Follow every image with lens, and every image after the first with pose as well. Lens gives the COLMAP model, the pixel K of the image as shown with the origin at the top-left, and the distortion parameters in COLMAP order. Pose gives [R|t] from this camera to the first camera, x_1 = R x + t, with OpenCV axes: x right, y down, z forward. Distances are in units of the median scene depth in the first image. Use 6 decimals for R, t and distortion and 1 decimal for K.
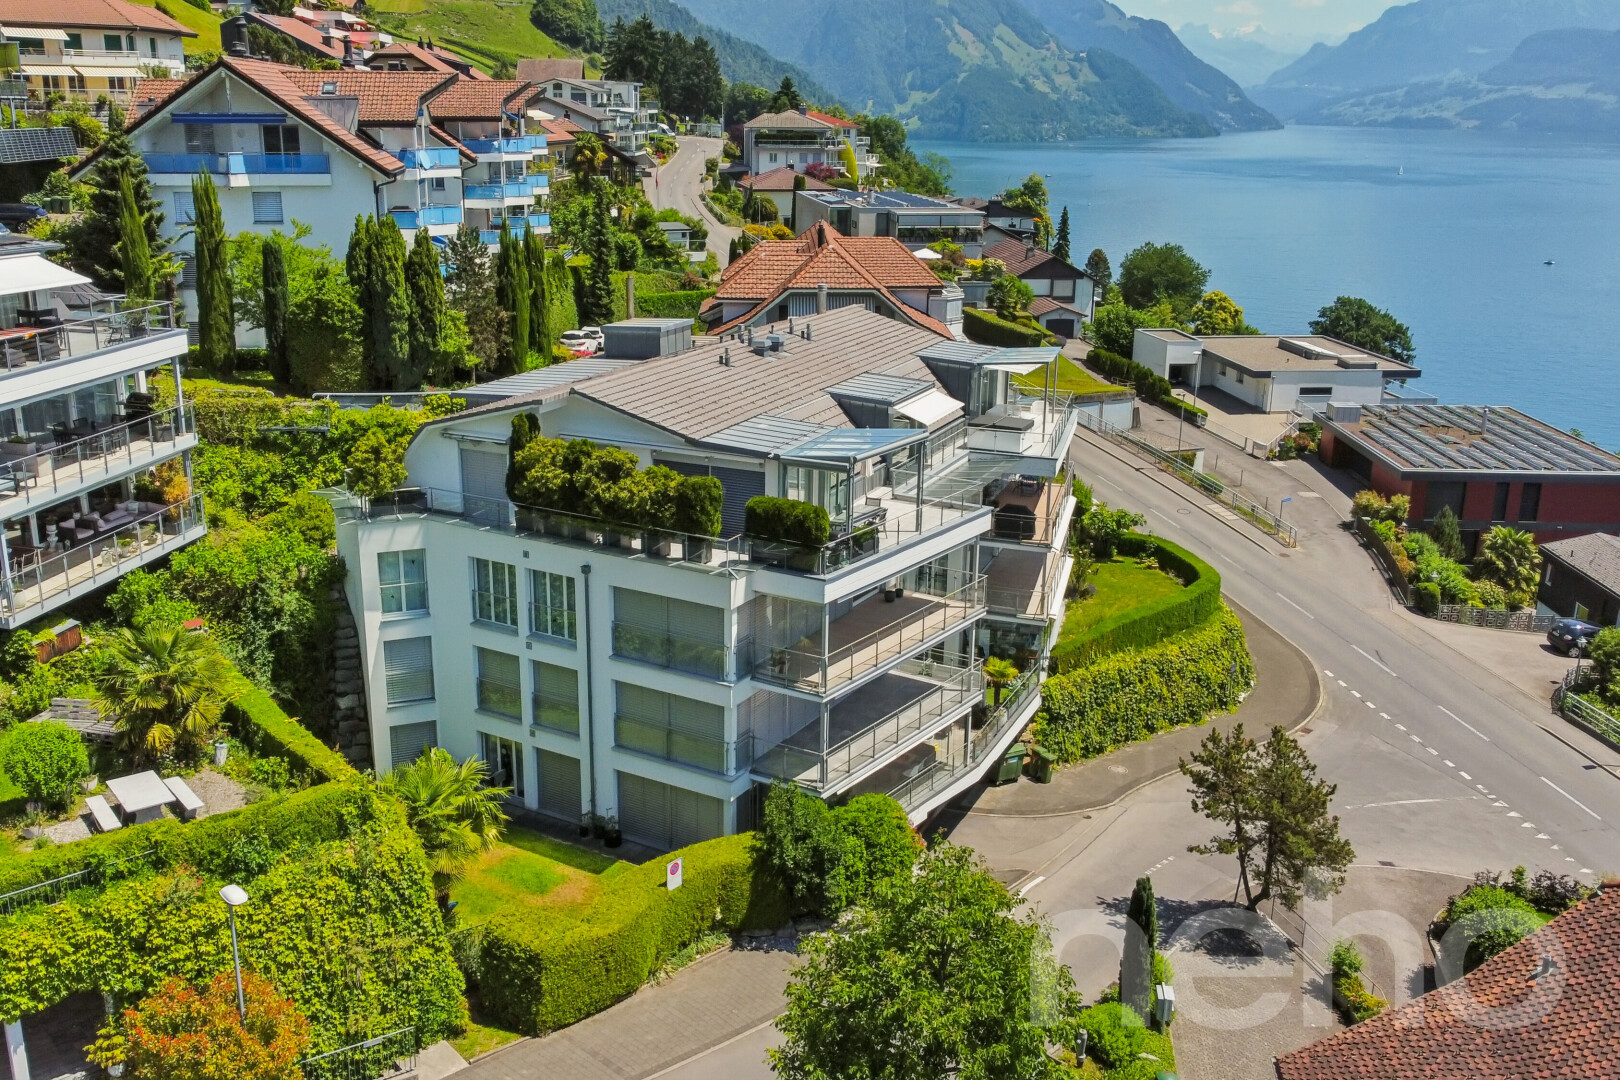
lens RADIAL K [[1458.1, 0, 794.7], [0, 1458.1, 536.2], [0, 0, 1]] dist [-0.006705, -0.009558]
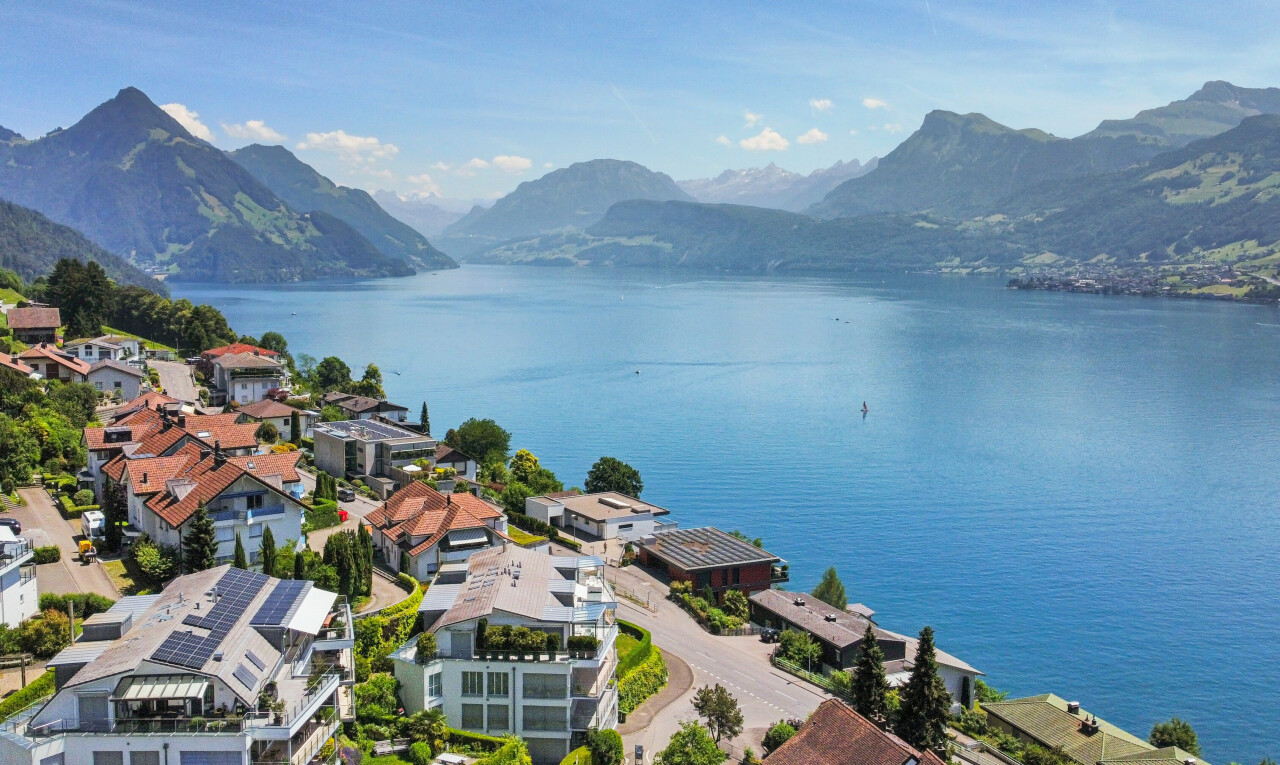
lens RADIAL K [[1155.3, 0, 648.6], [0, 1155.3, 369.8], [0, 0, 1]] dist [-0.001953, -0.011254]
pose [[0.887879, -0.046689, 0.457701, -0.363036], [0.128472, 0.980425, -0.149207, -0.072371], [-0.441775, 0.191280, 0.876497, -0.501976]]
